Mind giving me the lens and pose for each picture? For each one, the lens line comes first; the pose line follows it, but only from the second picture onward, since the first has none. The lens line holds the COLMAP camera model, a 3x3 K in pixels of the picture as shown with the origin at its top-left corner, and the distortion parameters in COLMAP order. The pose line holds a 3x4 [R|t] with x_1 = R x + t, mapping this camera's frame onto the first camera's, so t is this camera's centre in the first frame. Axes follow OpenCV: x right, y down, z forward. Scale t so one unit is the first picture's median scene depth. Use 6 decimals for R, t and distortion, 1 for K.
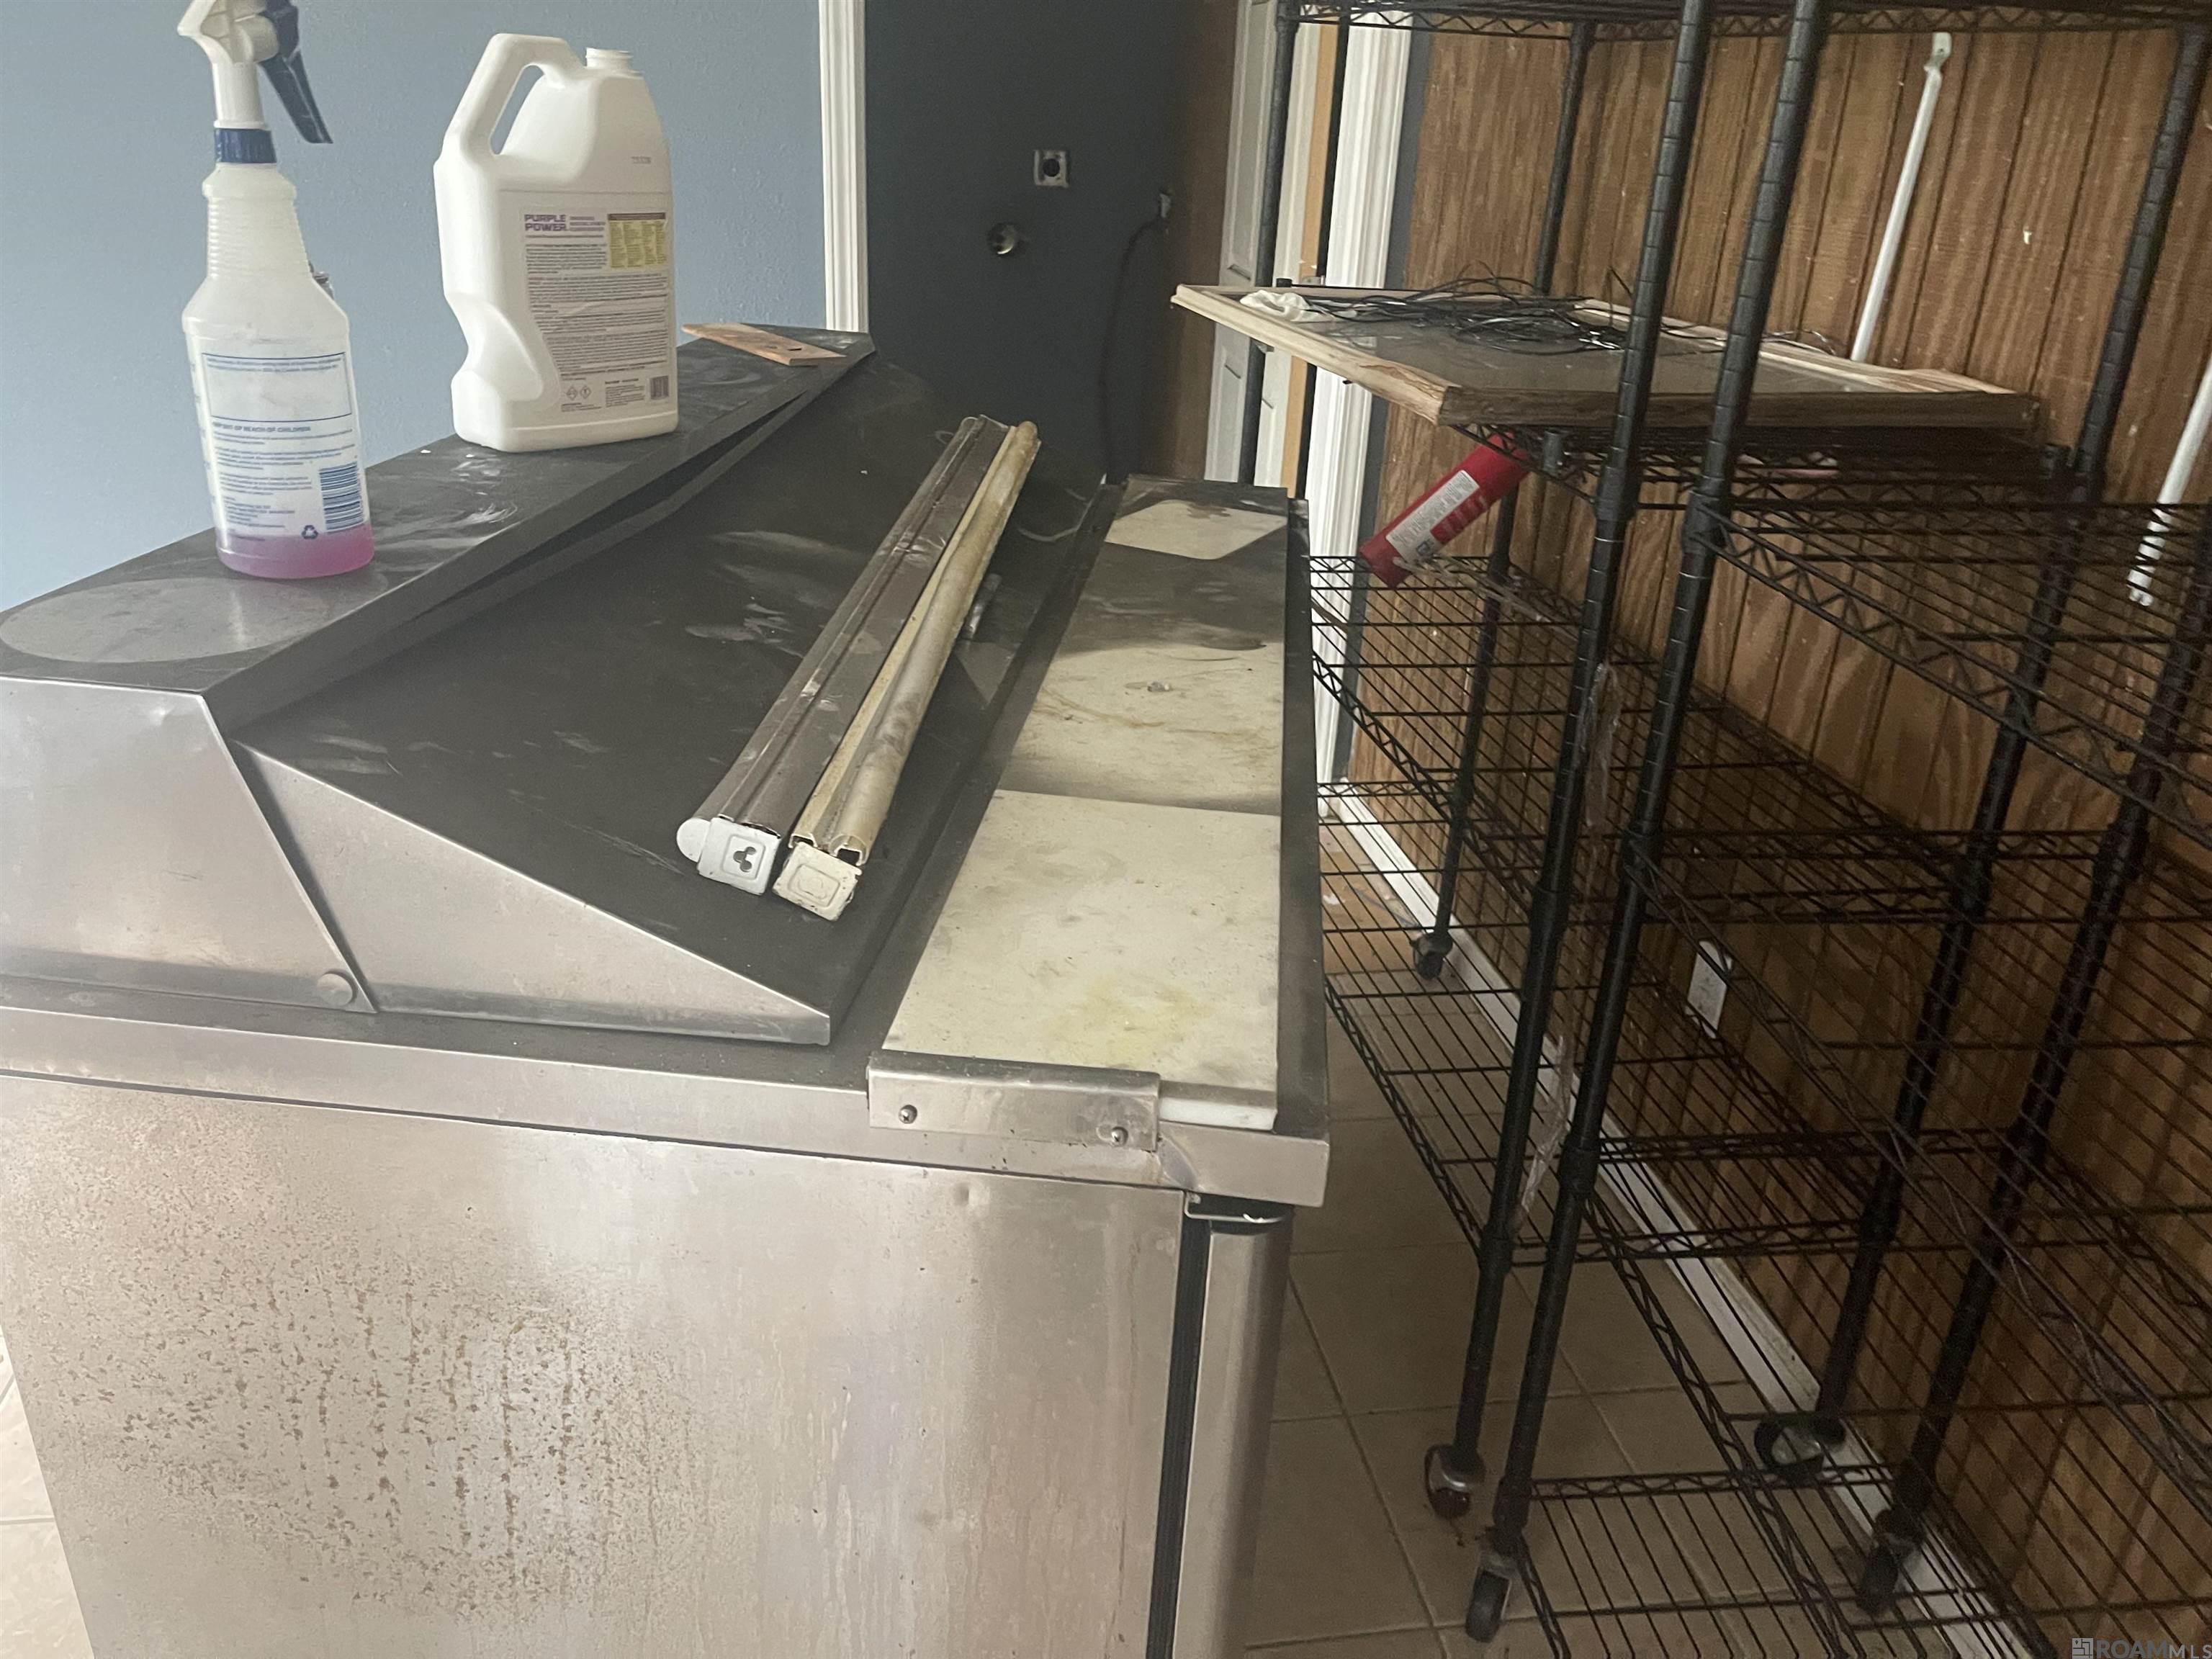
lens RADIAL K [[1674.5, 0, 1138.8], [0, 1674.5, 856.5], [0, 0, 1]] dist [0.062973, -0.101246]
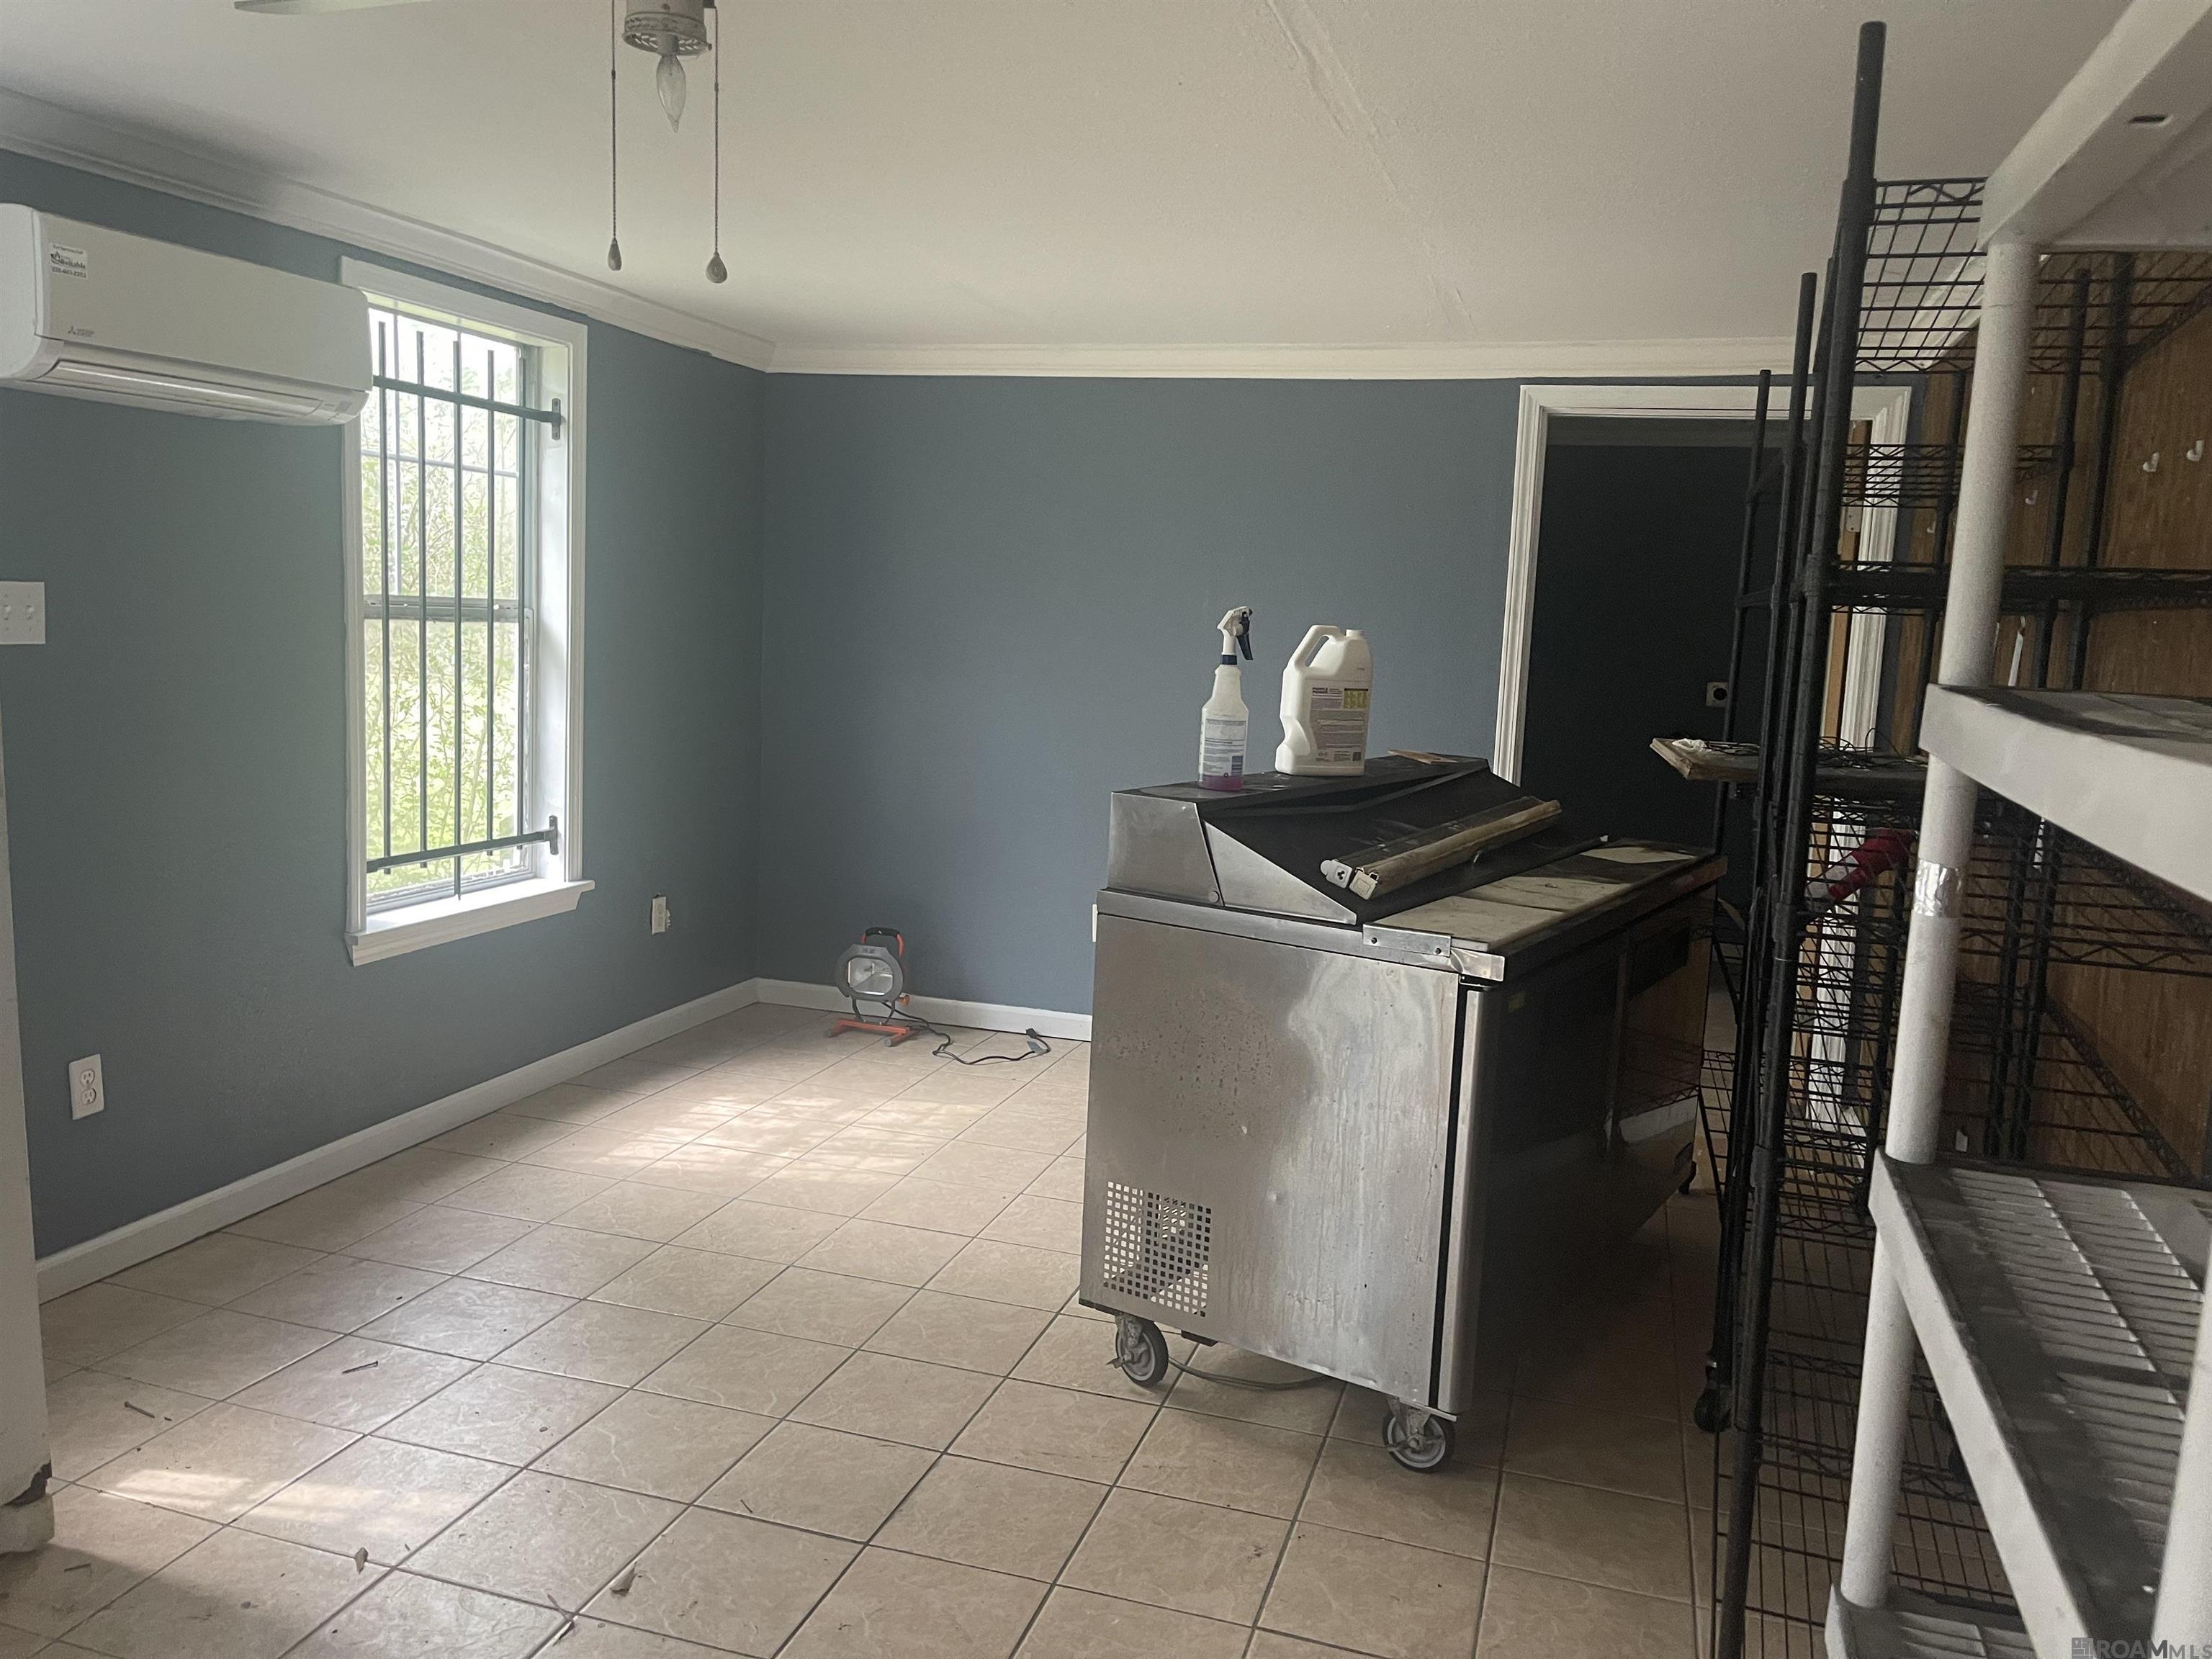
lens RADIAL K [[1678.6, 0, 1110.4], [0, 1678.6, 802.4], [0, 0, 1]] dist [0.077913, -0.117437]
pose [[0.888134, 0.038190, -0.457994, 0.746400], [-0.185544, 0.941512, -0.281296, 0.774291], [0.420465, 0.334807, 0.843276, -1.698776]]
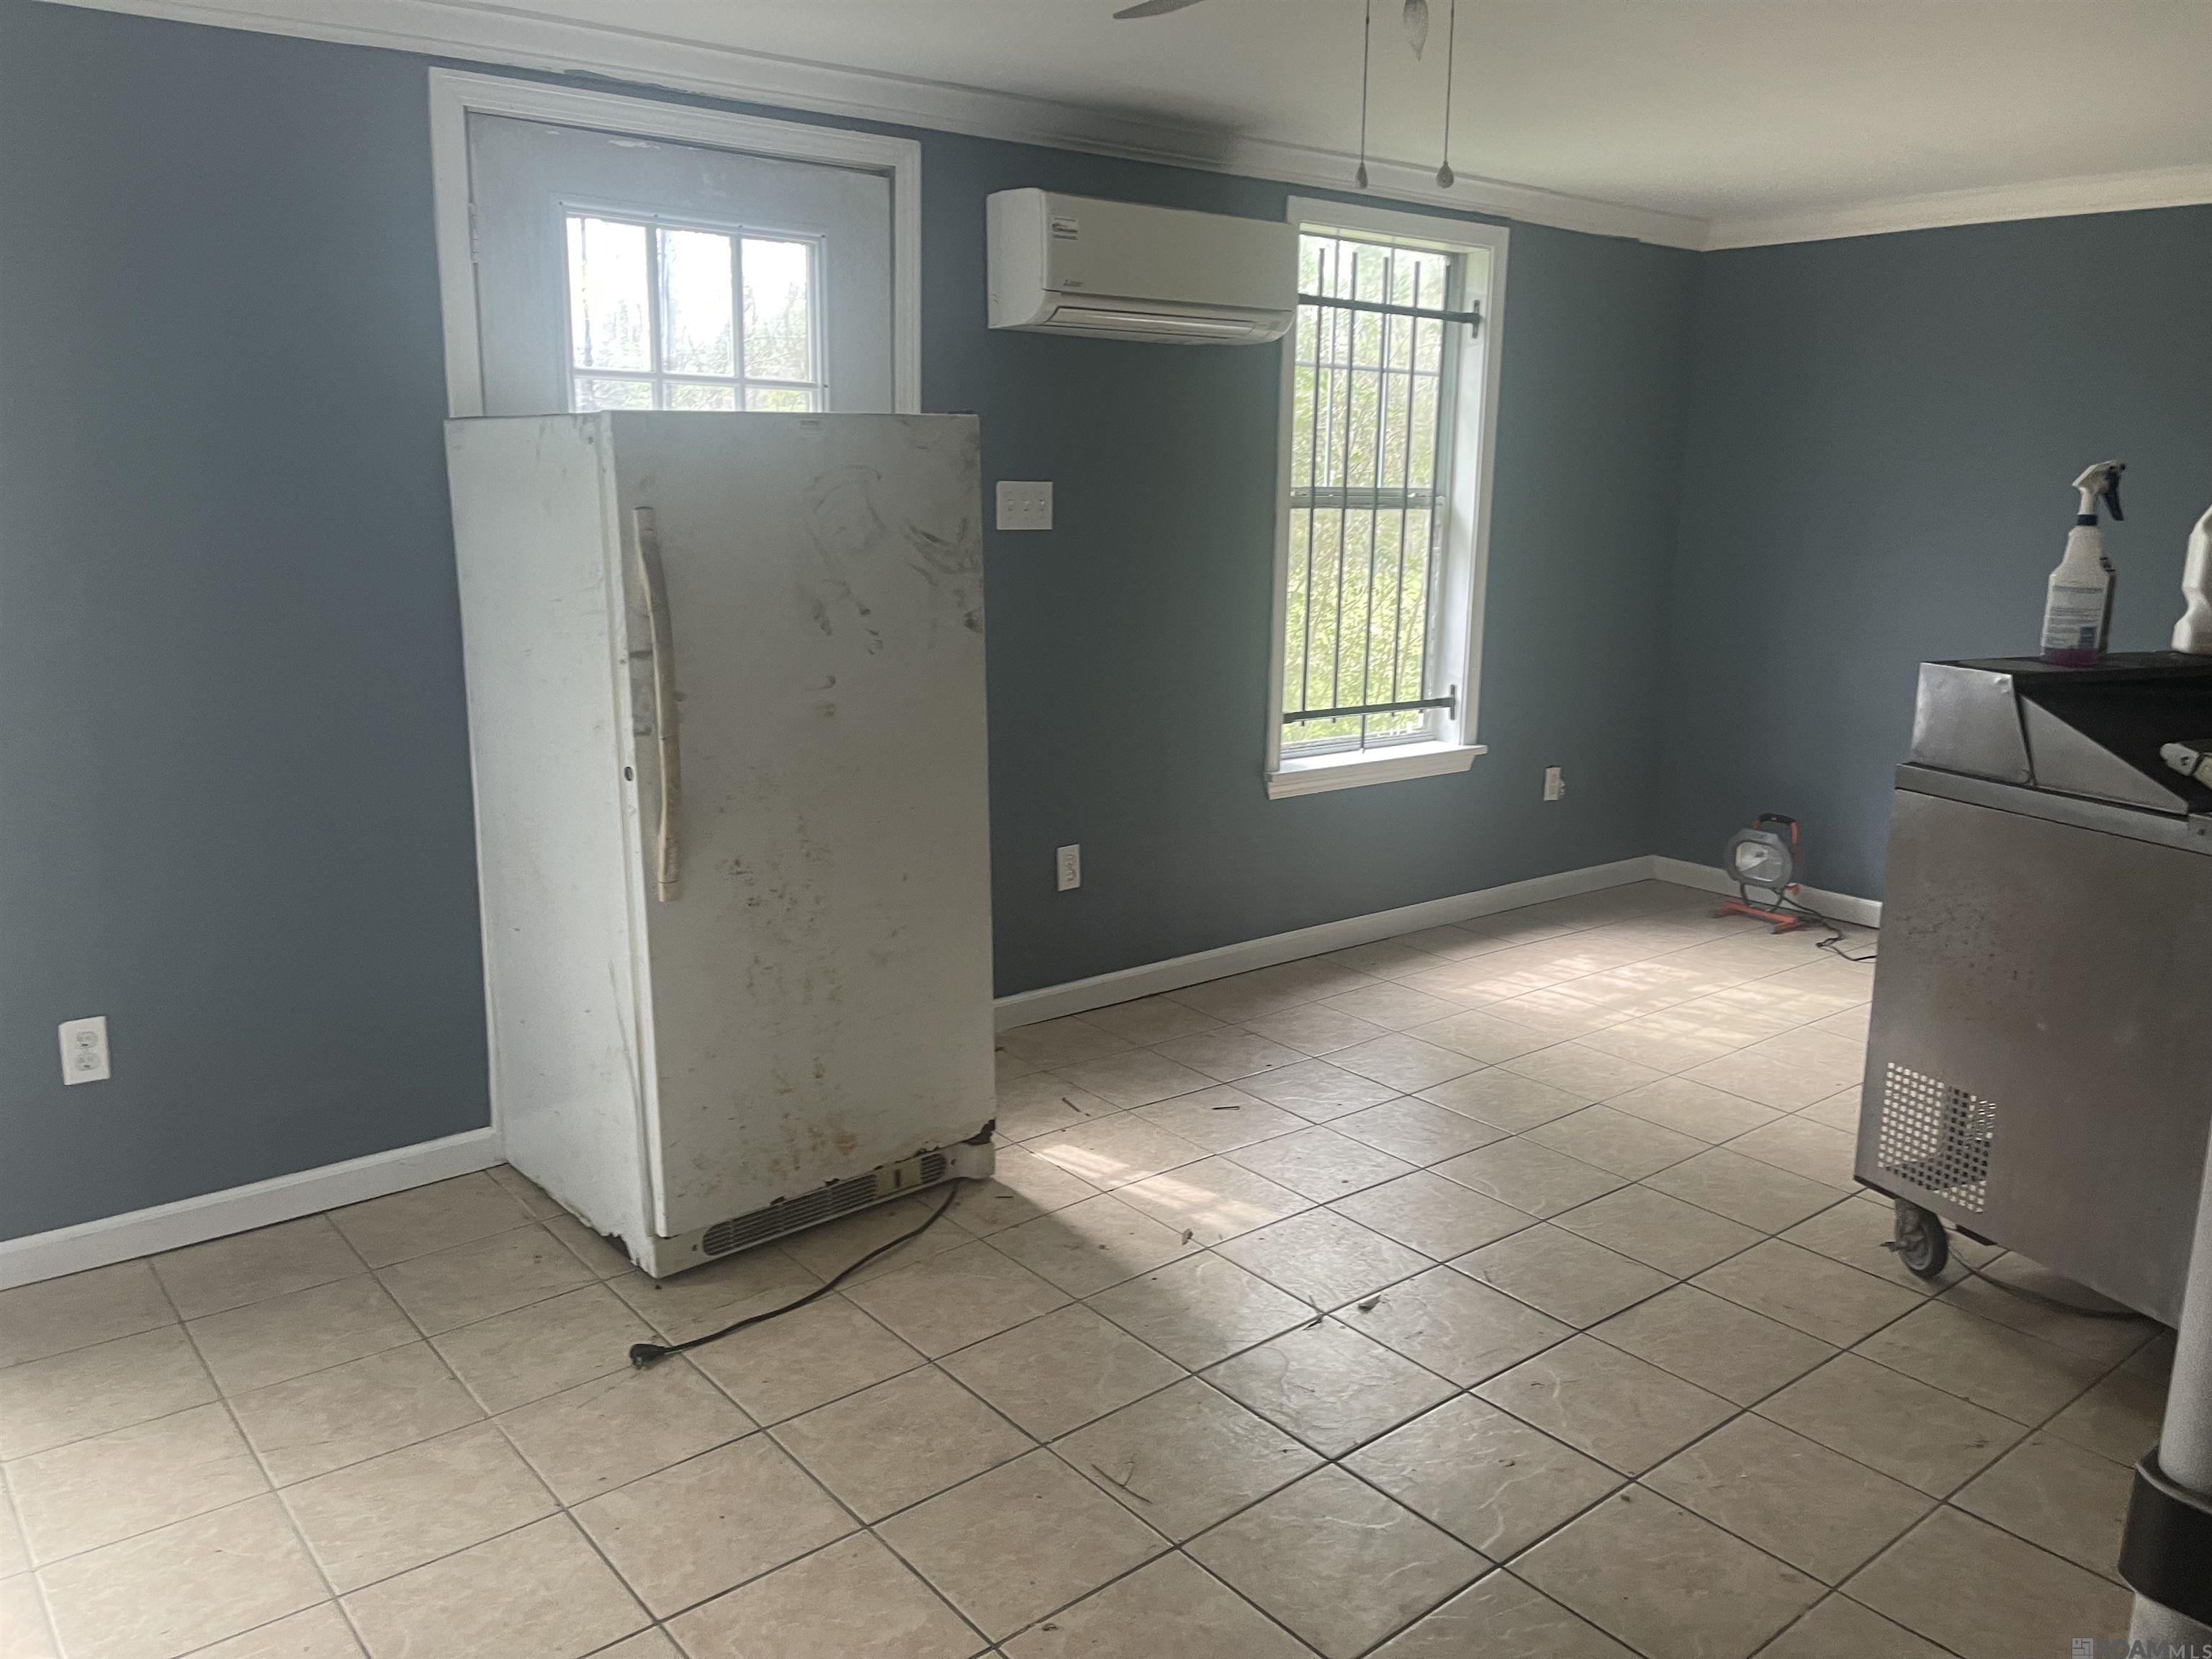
lens RADIAL K [[1668.0, 0, 1106.9], [0, 1668.0, 805.8], [0, 0, 1]] dist [0.059451, -0.059406]
pose [[0.471570, 0.123405, -0.873151, 1.269942], [-0.352314, 0.934066, -0.058263, 0.800777], [0.808391, 0.335099, 0.483955, -1.609016]]
